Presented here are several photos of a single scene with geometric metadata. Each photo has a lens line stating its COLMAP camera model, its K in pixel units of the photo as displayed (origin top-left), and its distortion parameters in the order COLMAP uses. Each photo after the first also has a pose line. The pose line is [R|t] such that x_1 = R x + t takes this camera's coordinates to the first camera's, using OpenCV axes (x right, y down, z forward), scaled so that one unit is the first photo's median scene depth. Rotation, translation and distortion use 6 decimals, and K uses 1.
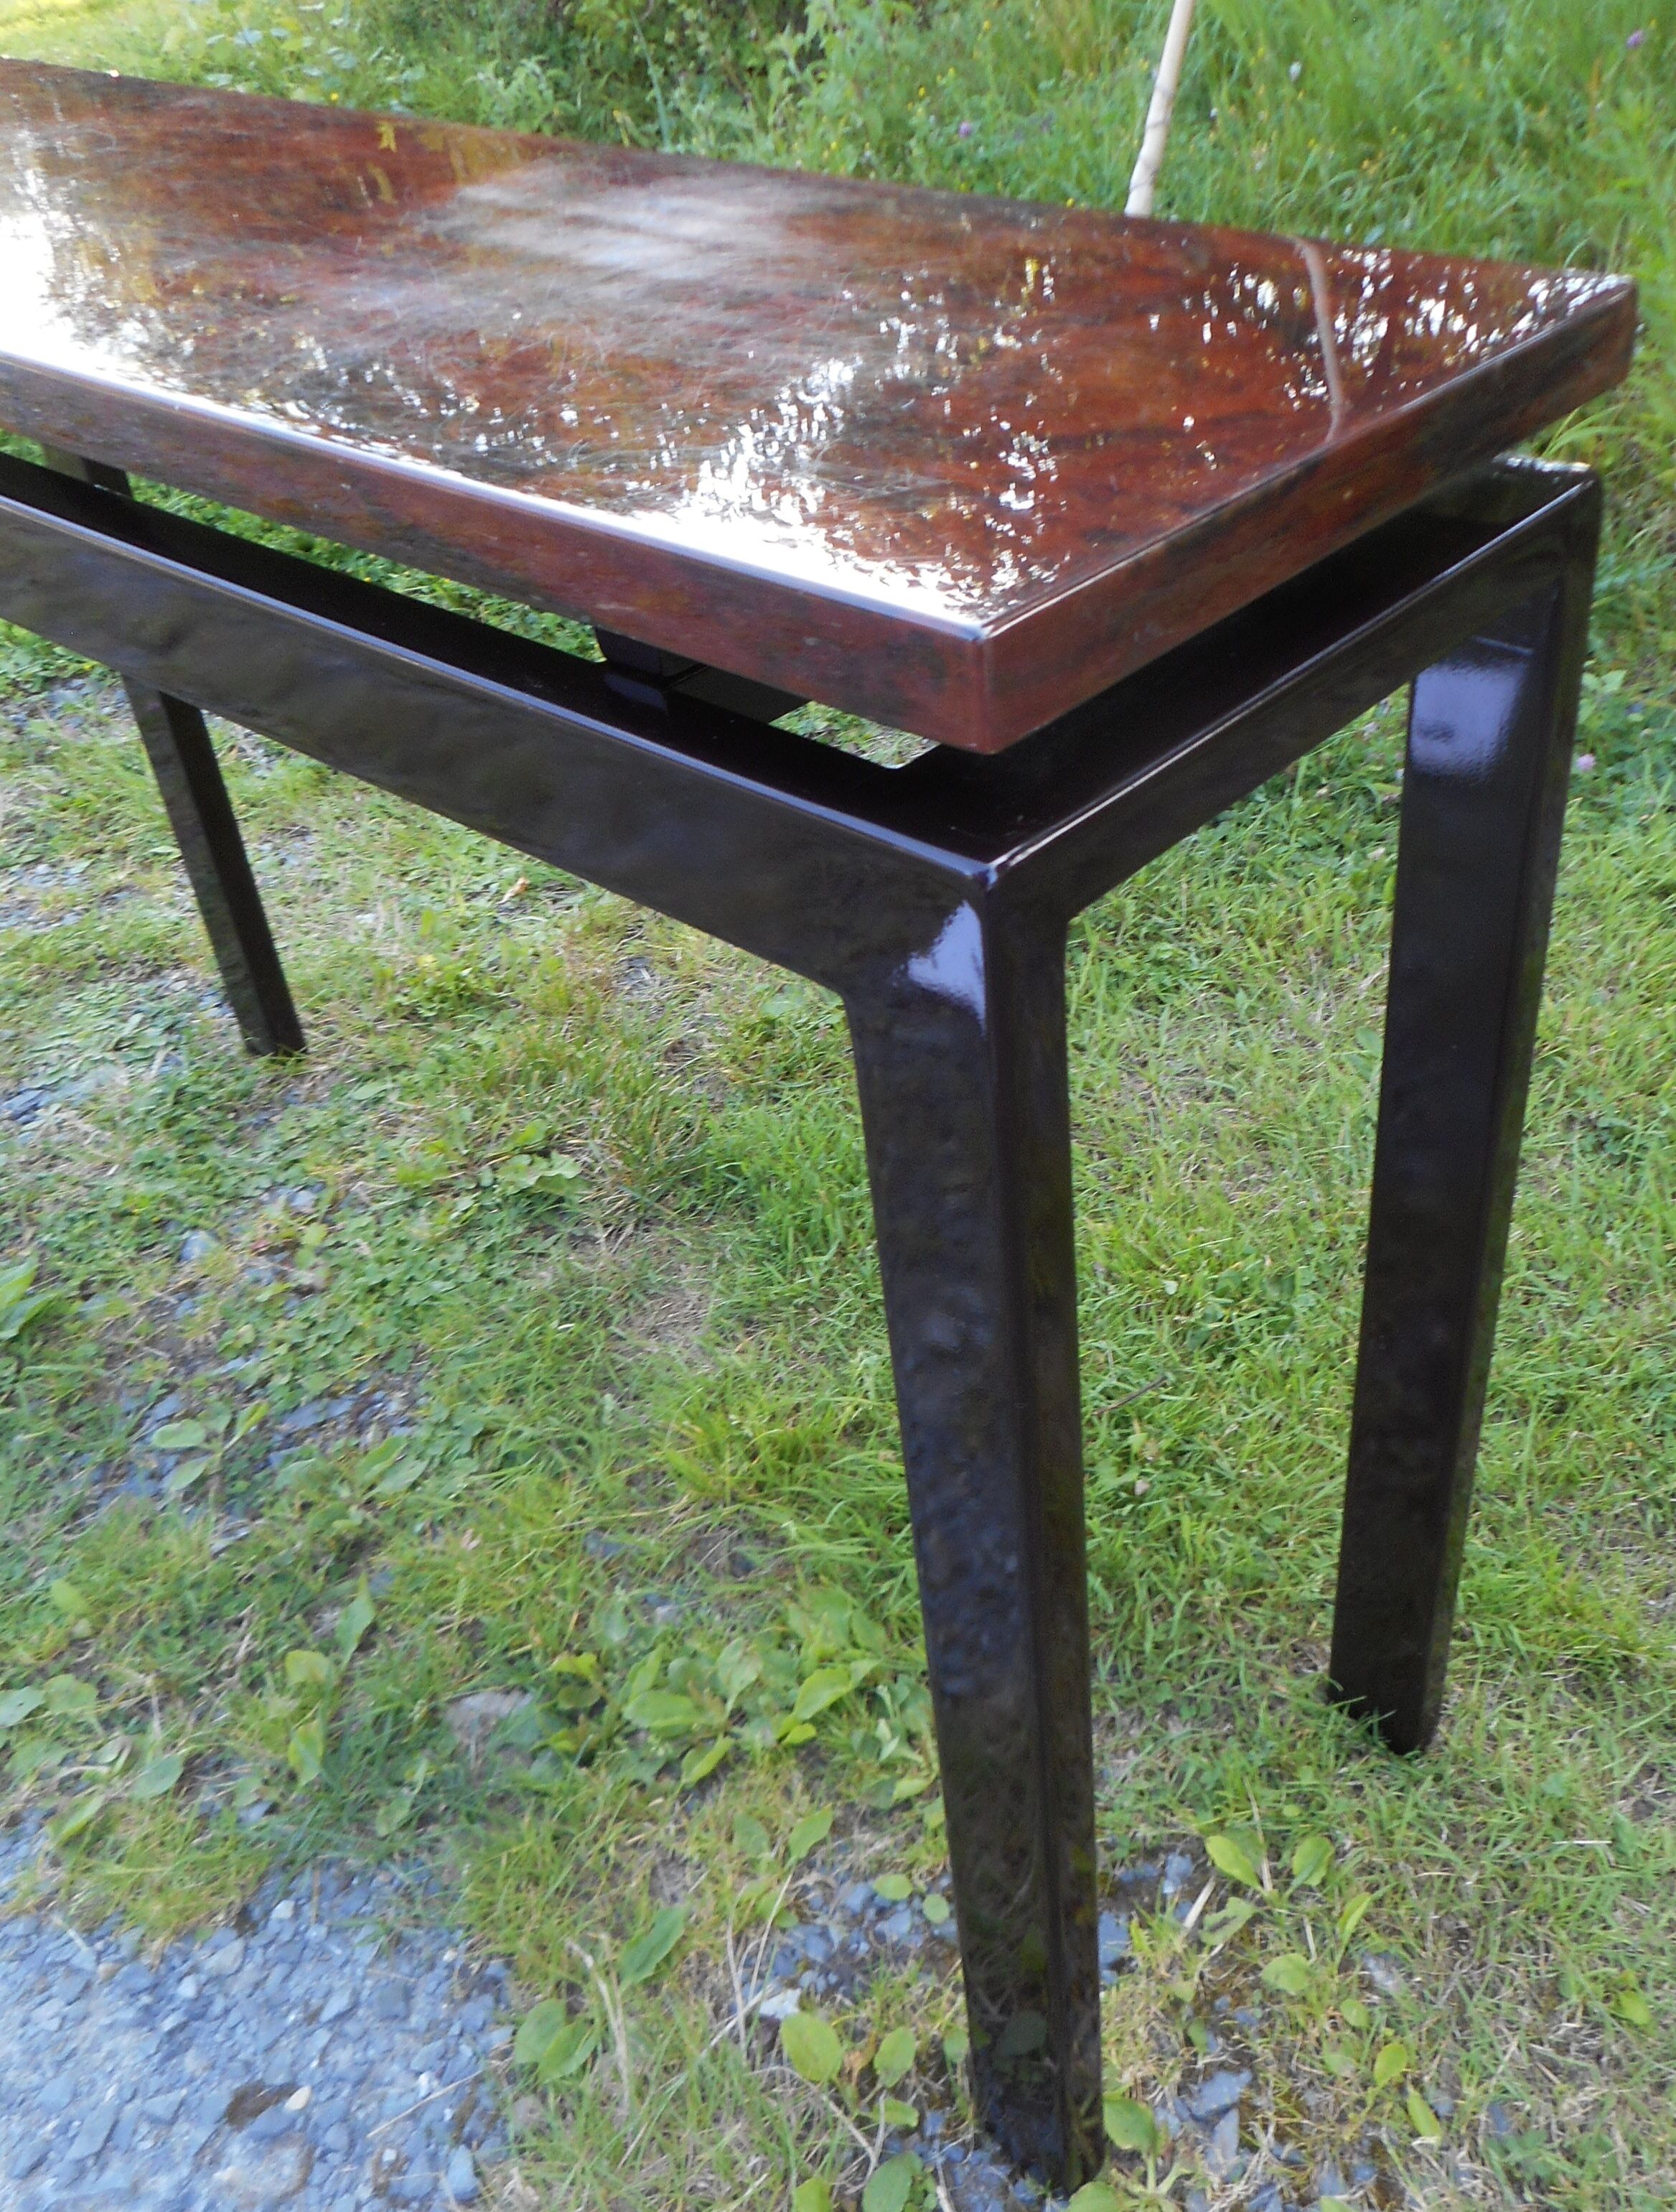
lens RADIAL K [[1910.2, 0, 997.2], [0, 1910.2, 1106.1], [0, 0, 1]] dist [-0.016692, -0.007187]
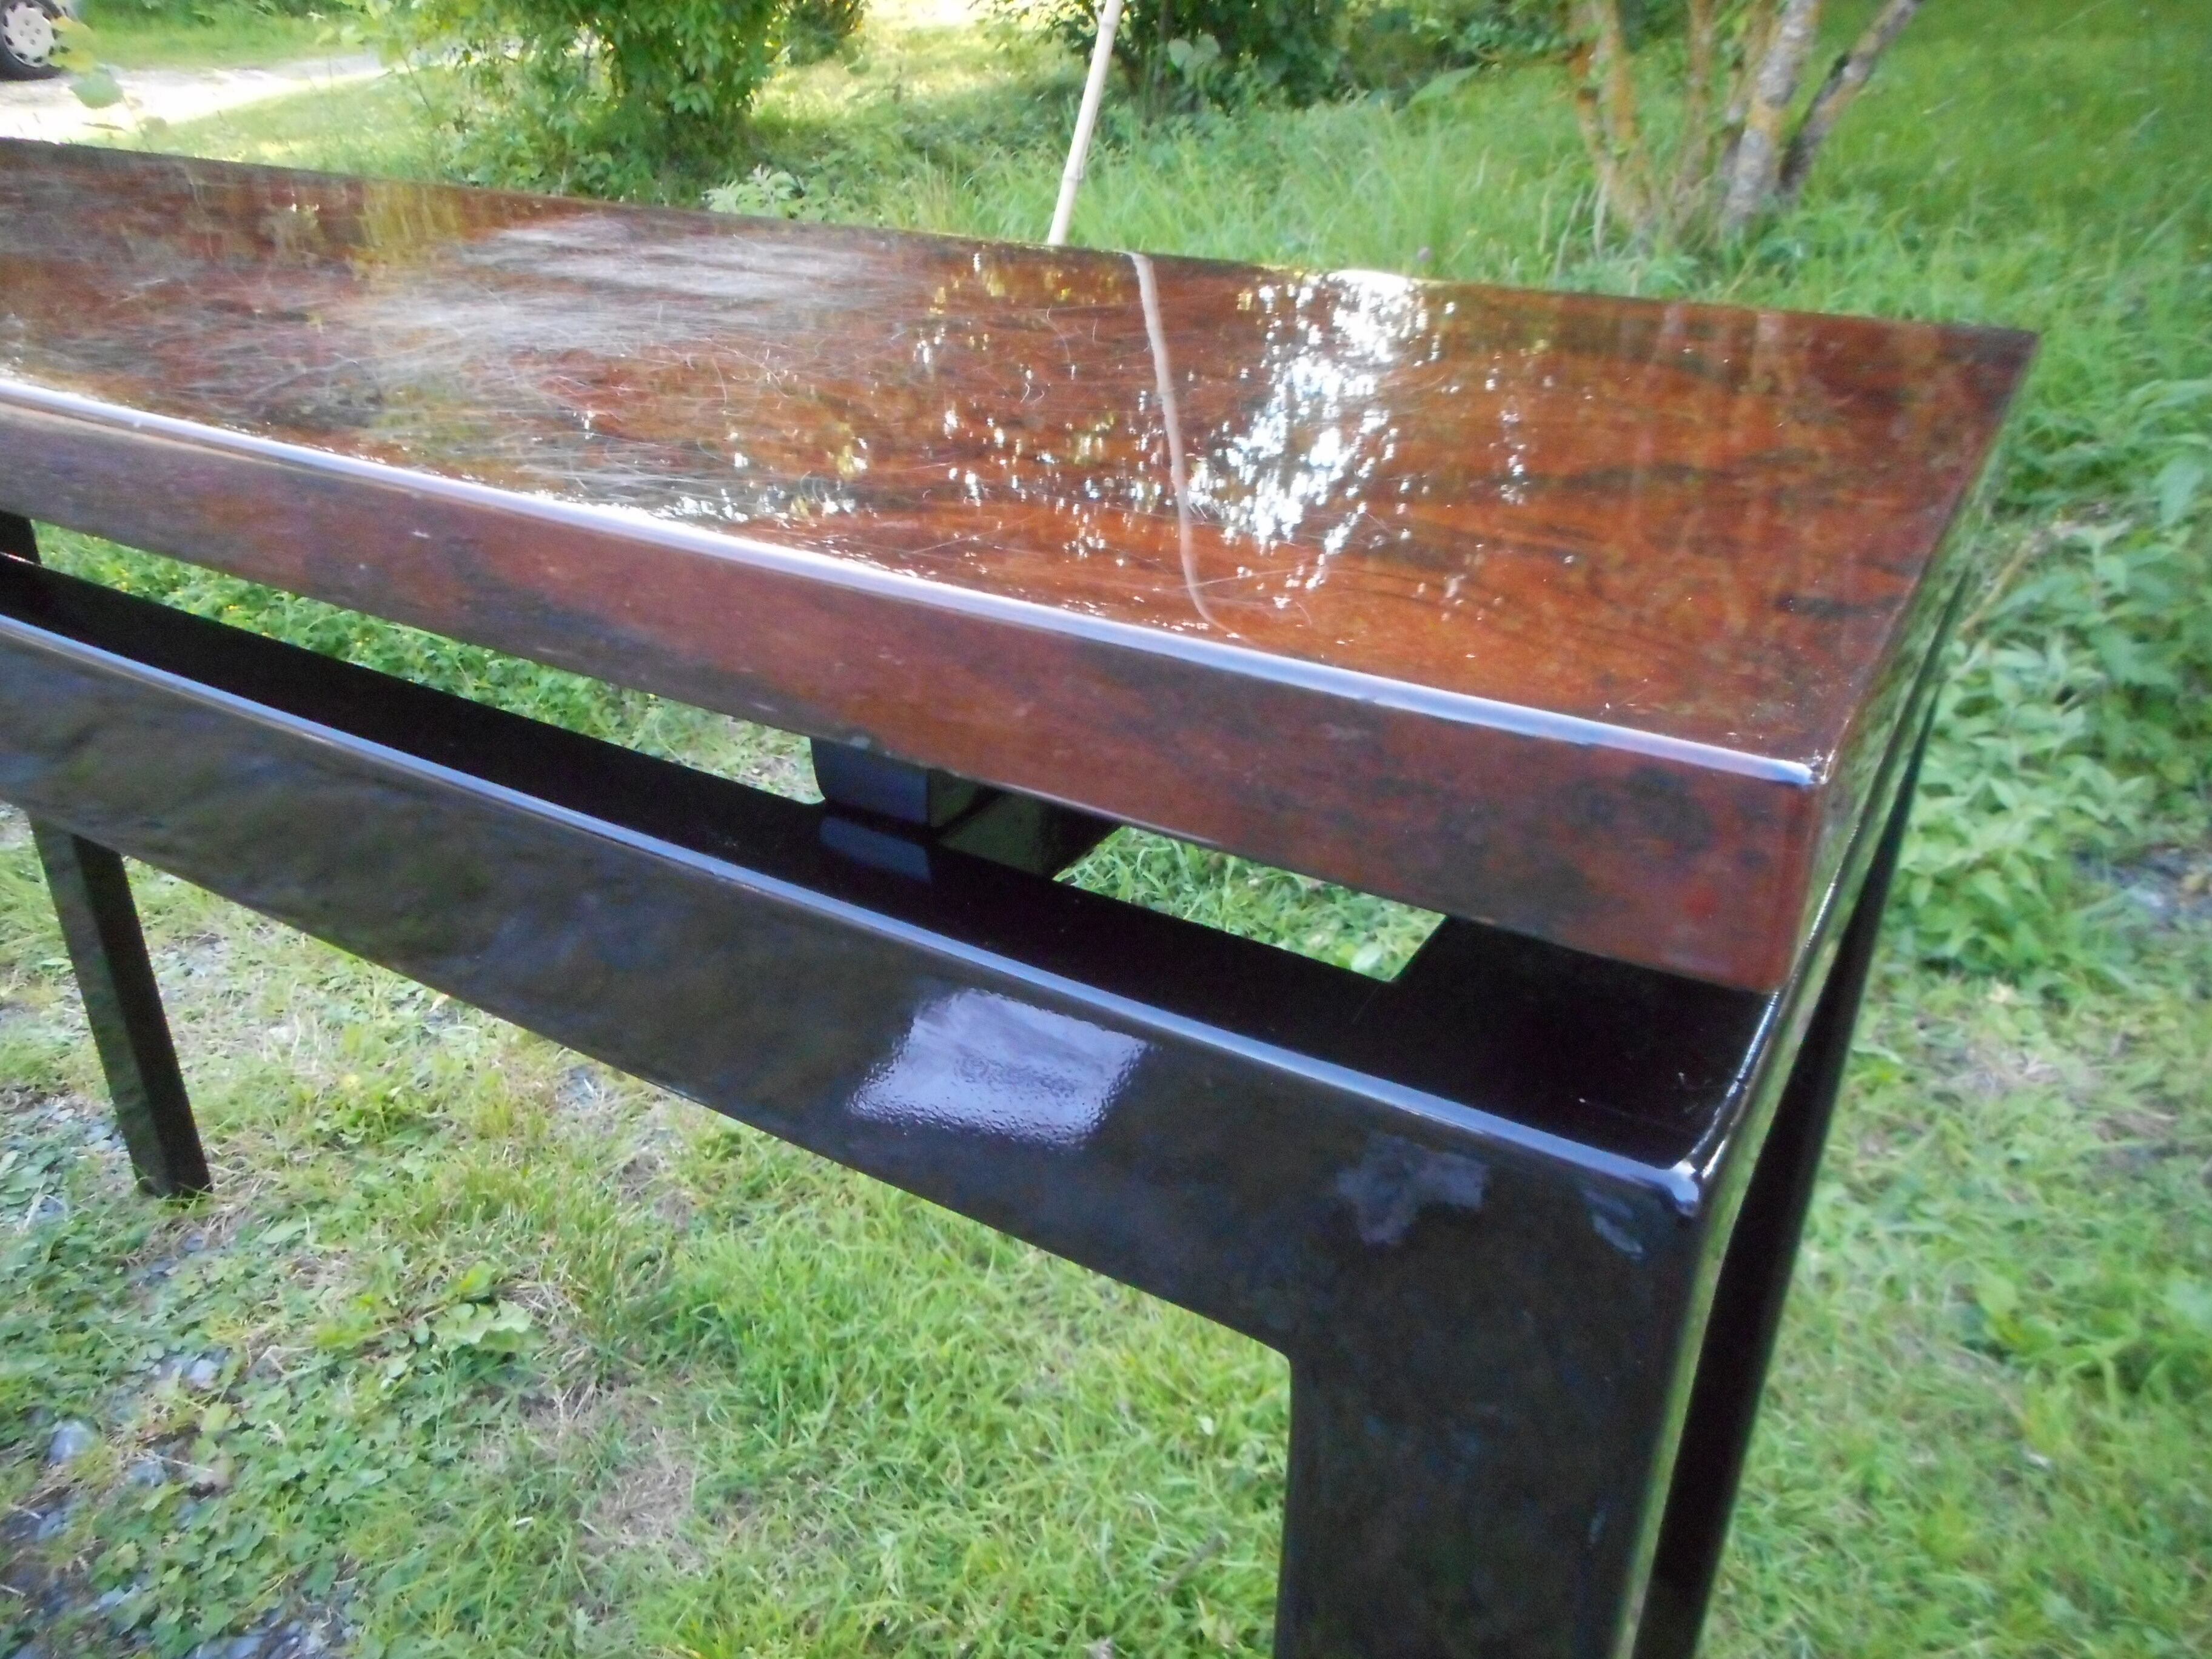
lens RADIAL K [[1611.1, 0, 1106.0], [0, 1611.1, 829.5], [0, 0, 1]] dist [-0.040106, 0.007547]
pose [[0.984557, -0.013927, 0.174512, -0.078771], [0.045371, 0.983071, -0.177520, -0.047582], [-0.169085, 0.182696, 0.968521, 0.178021]]
